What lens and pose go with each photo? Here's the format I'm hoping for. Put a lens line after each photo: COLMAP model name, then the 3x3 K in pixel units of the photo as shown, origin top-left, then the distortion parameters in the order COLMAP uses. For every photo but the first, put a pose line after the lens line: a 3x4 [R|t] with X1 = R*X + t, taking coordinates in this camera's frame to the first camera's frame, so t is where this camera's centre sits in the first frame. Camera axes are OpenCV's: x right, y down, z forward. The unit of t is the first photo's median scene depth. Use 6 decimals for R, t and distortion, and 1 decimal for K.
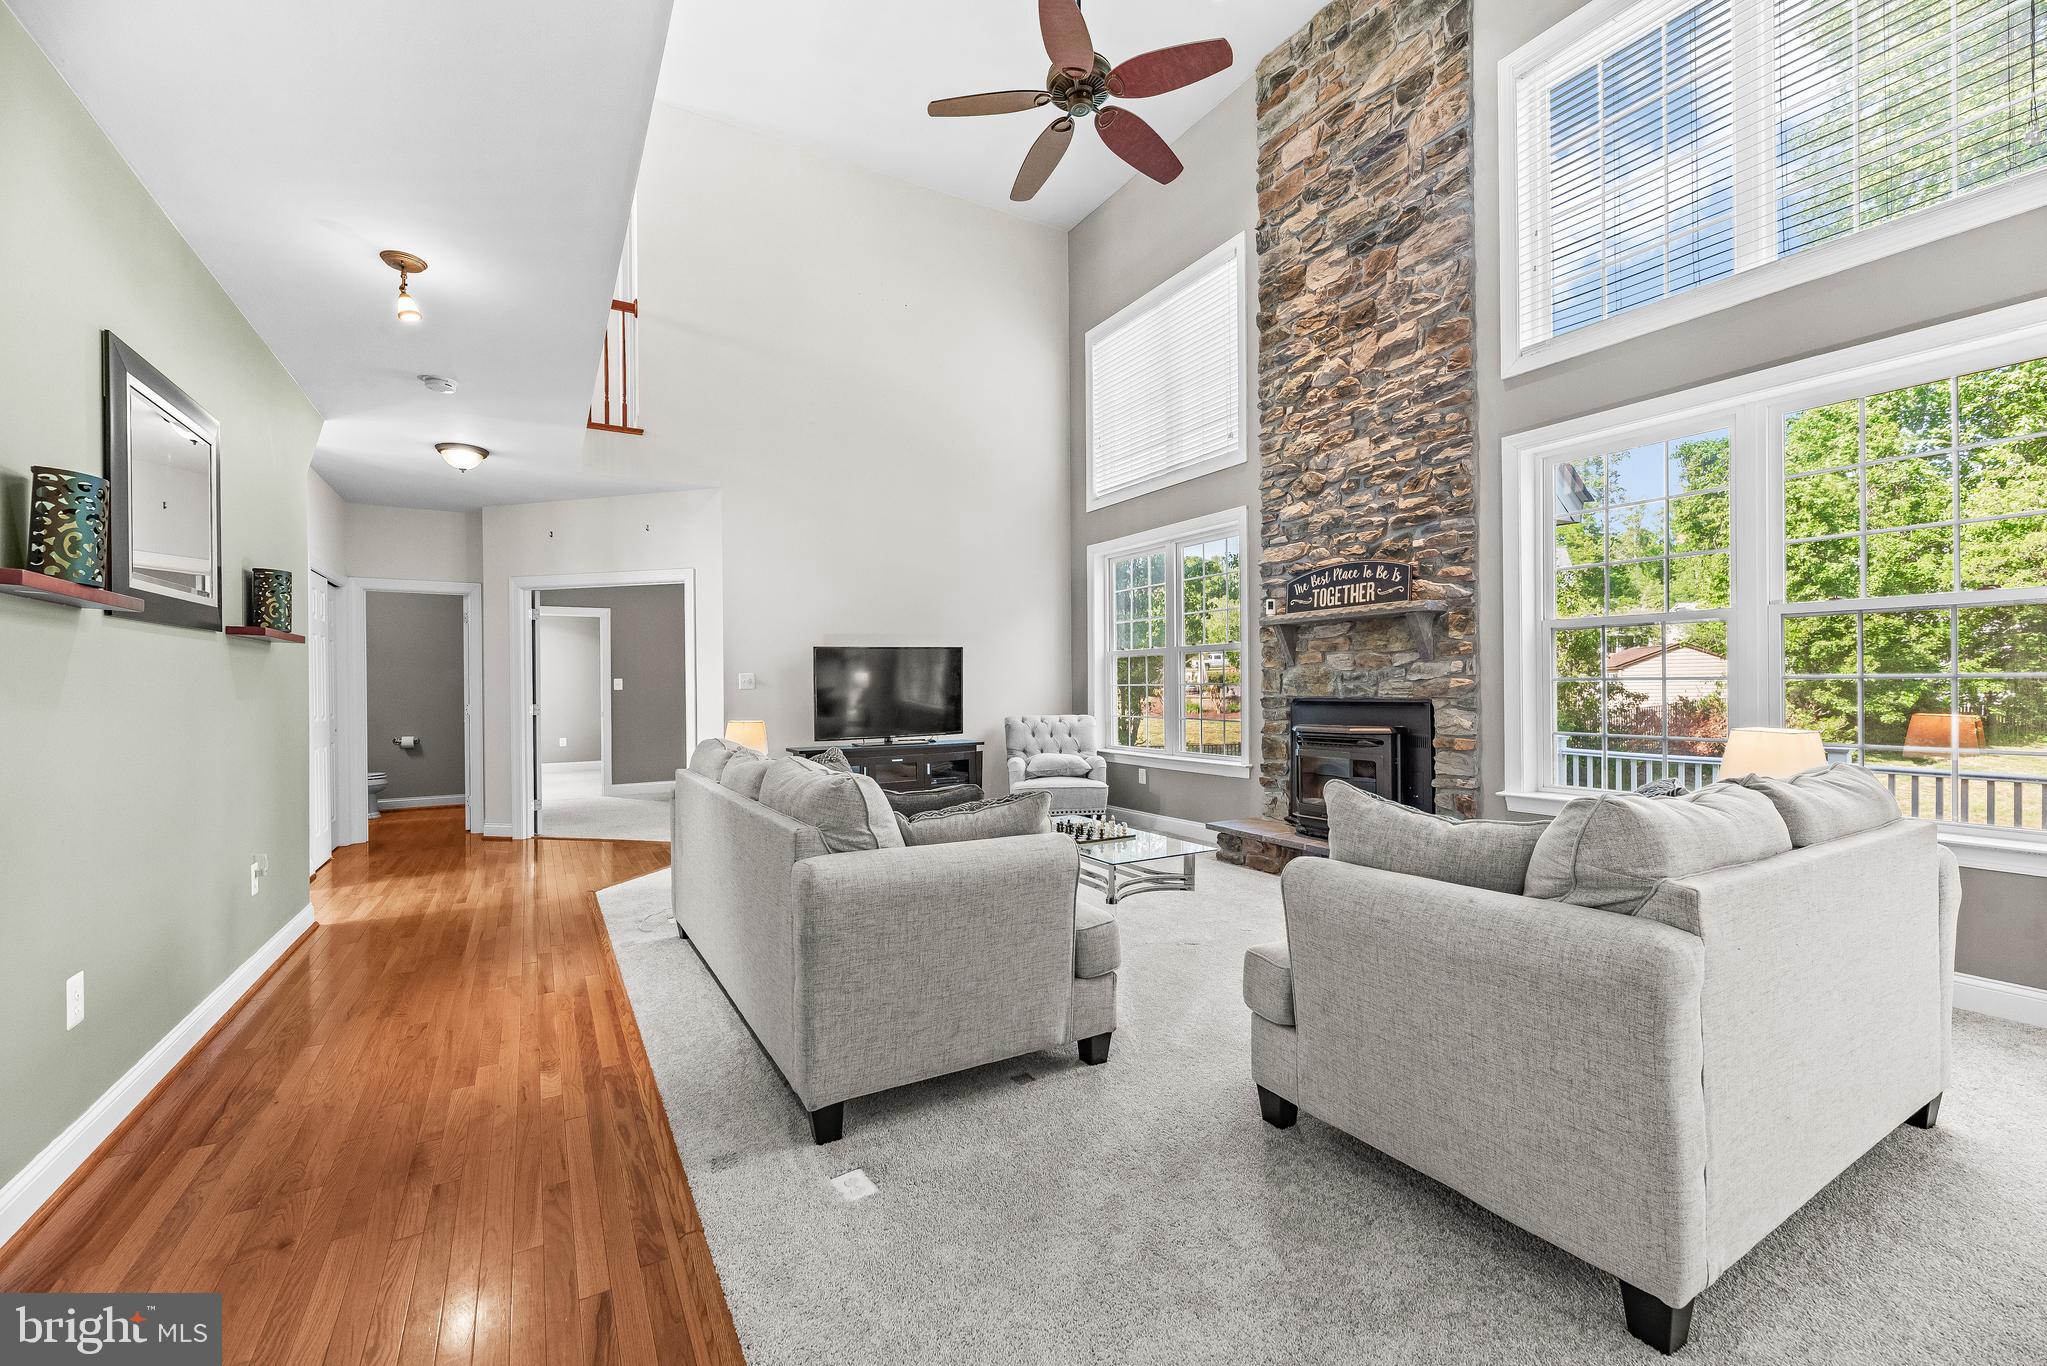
lens RADIAL K [[823.9, 0, 1010.7], [0, 823.9, 691.6], [0, 0, 1]] dist [0.001862, -0.000198]
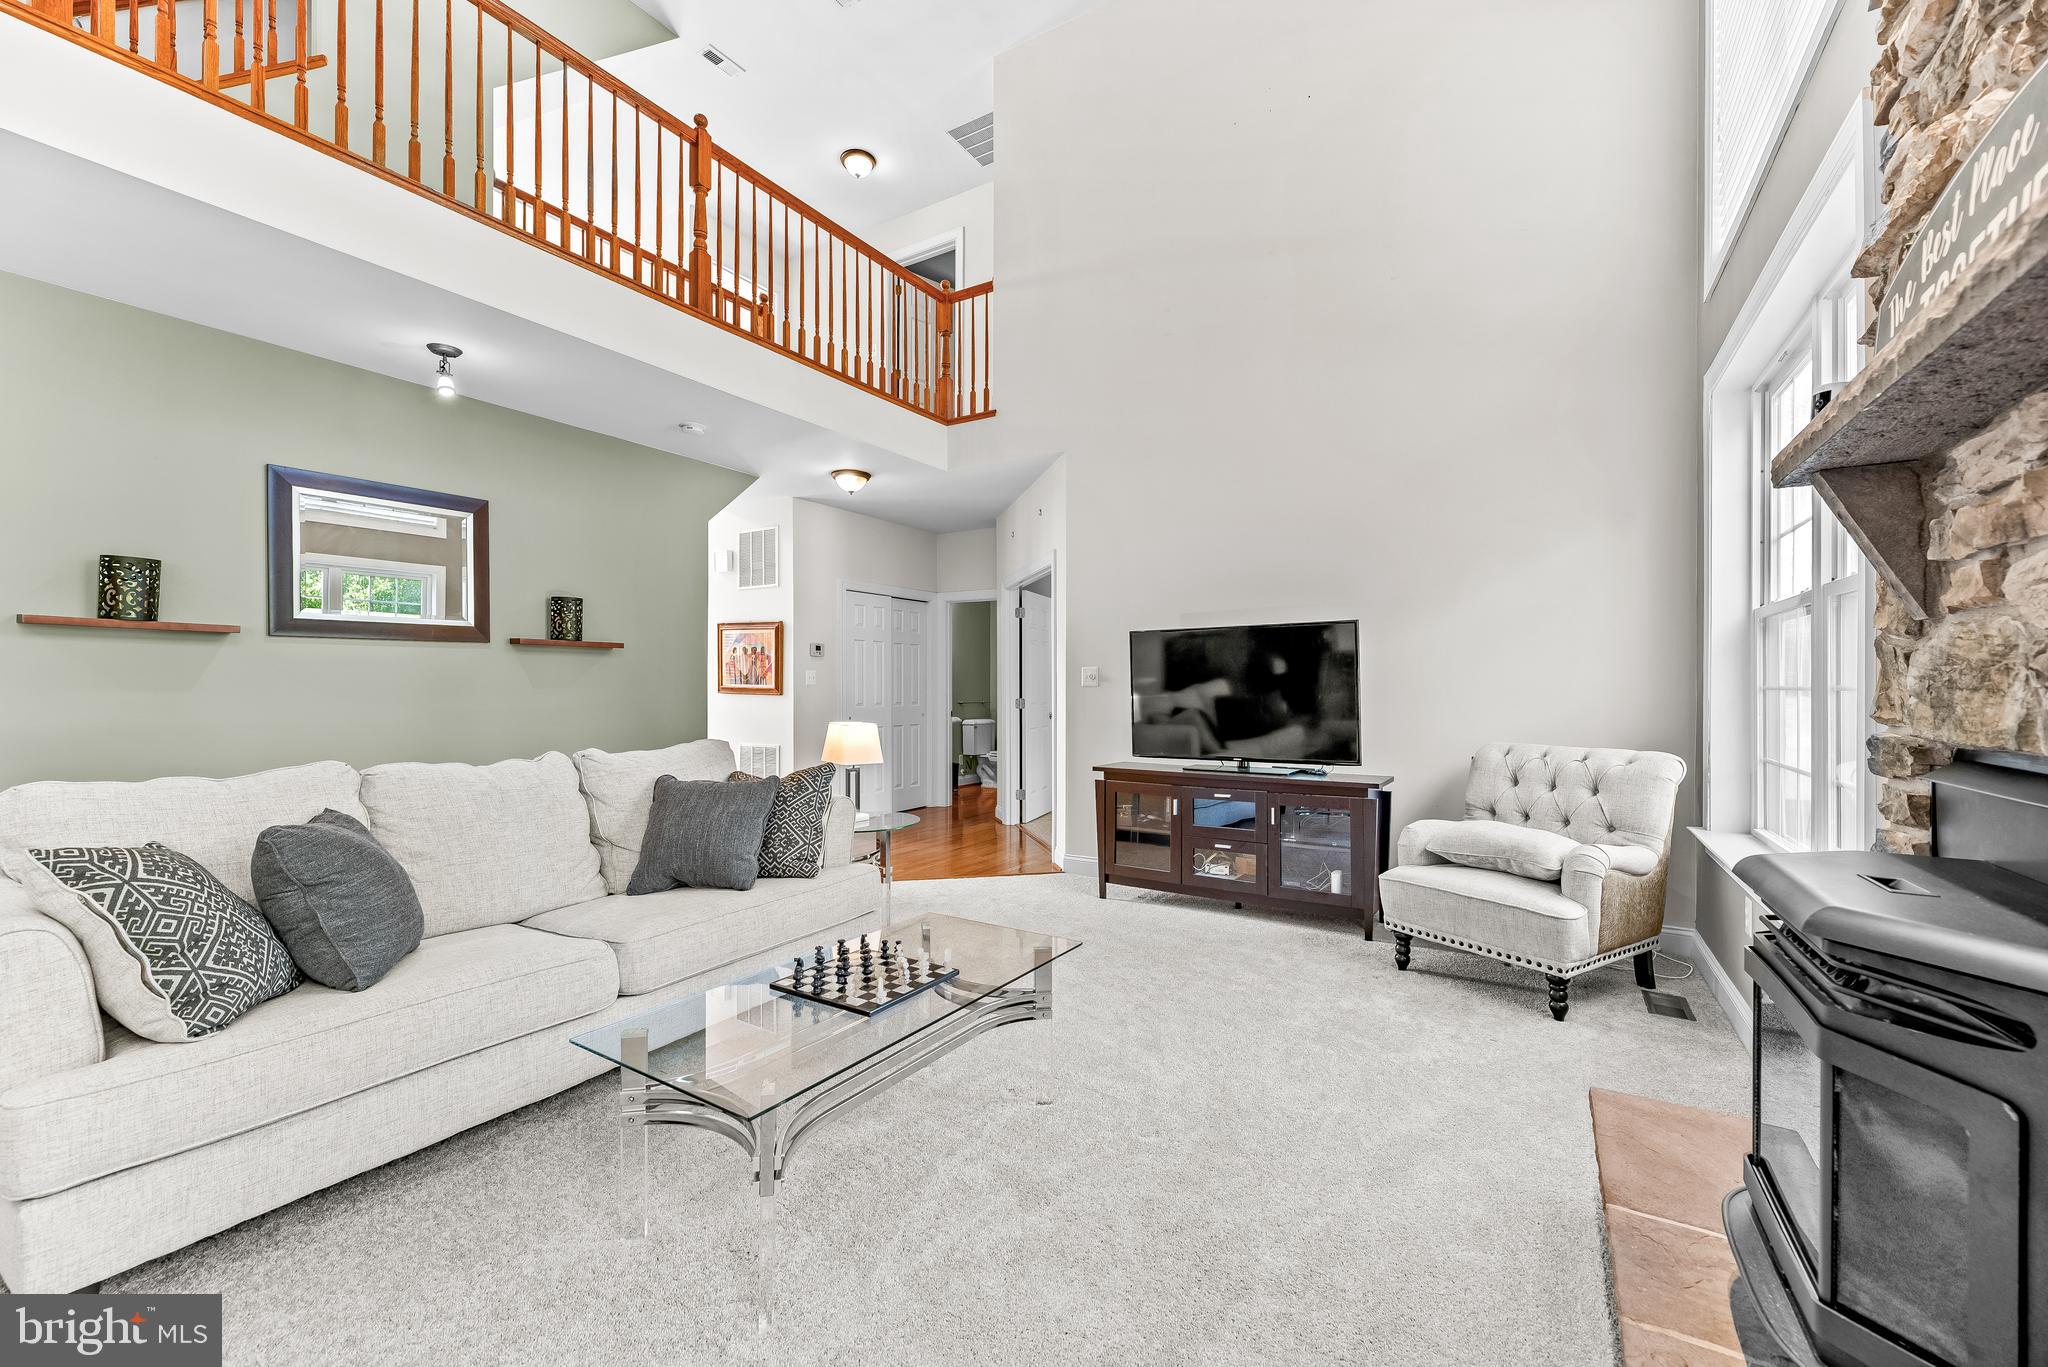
lens RADIAL K [[824.3, 0, 1014.9], [0, 824.3, 681.2], [0, 0, 1]] dist [0.001862, -0.000198]
pose [[0.455563, 0.005895, -0.890184, 0.469204], [-0.011534, 0.999933, 0.000720, -0.009885], [0.890129, 0.009939, 0.455600, 0.680854]]
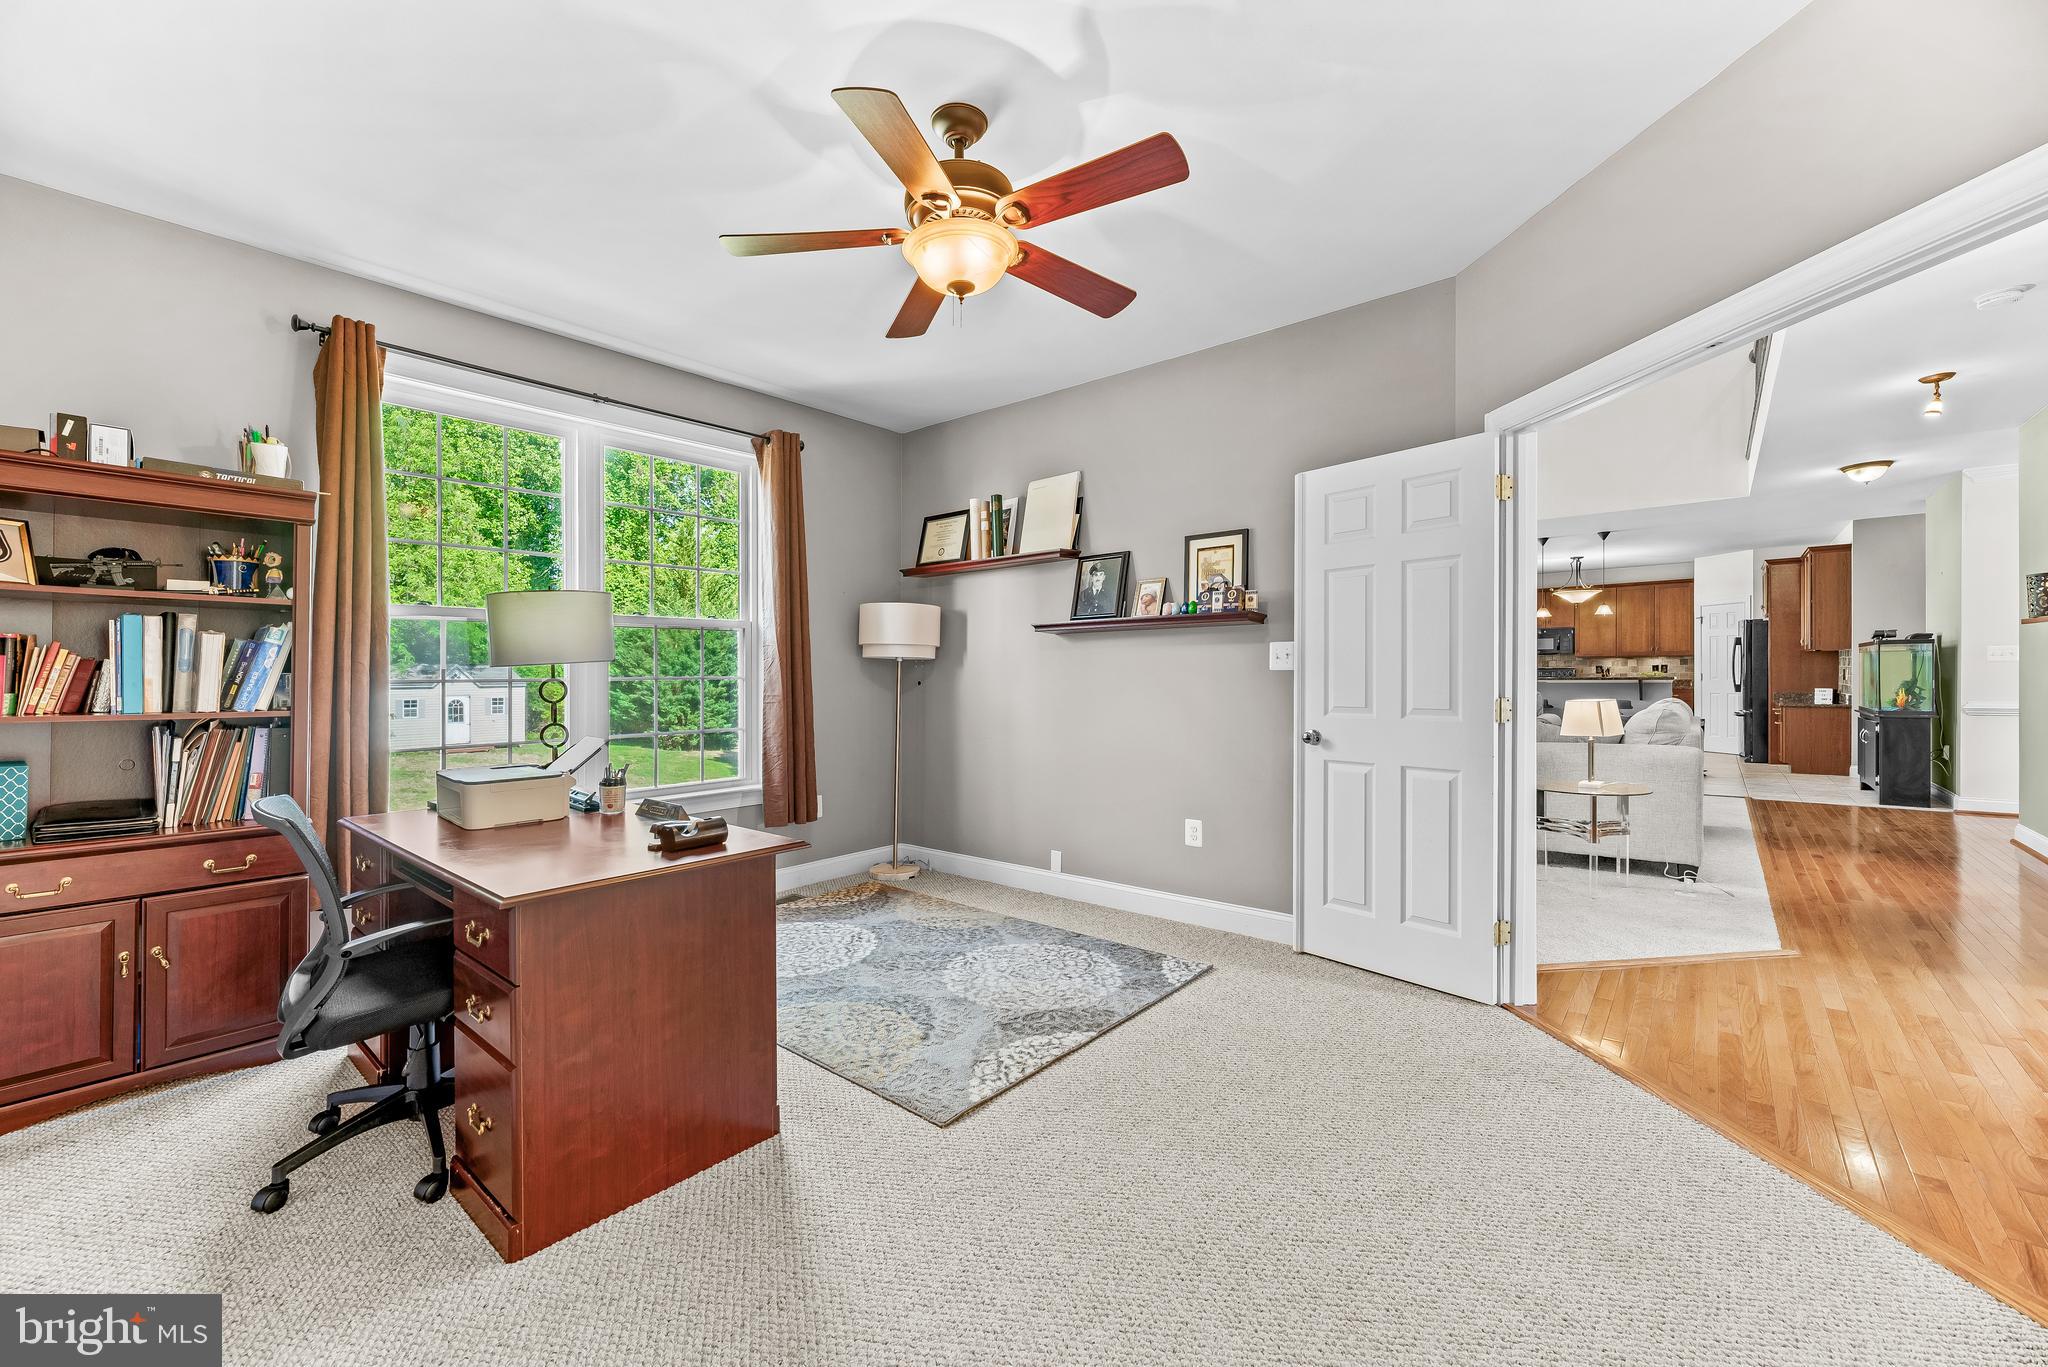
lens RADIAL K [[824.3, 0, 1003.7], [0, 824.3, 685.7], [0, 0, 1]] dist [0.001862, -0.000198]
pose [[-0.318872, 0.002878, 0.947793, -0.917902], [0.021191, 0.999767, 0.004093, -0.001067], [-0.947561, 0.021390, -0.318859, 1.745981]]
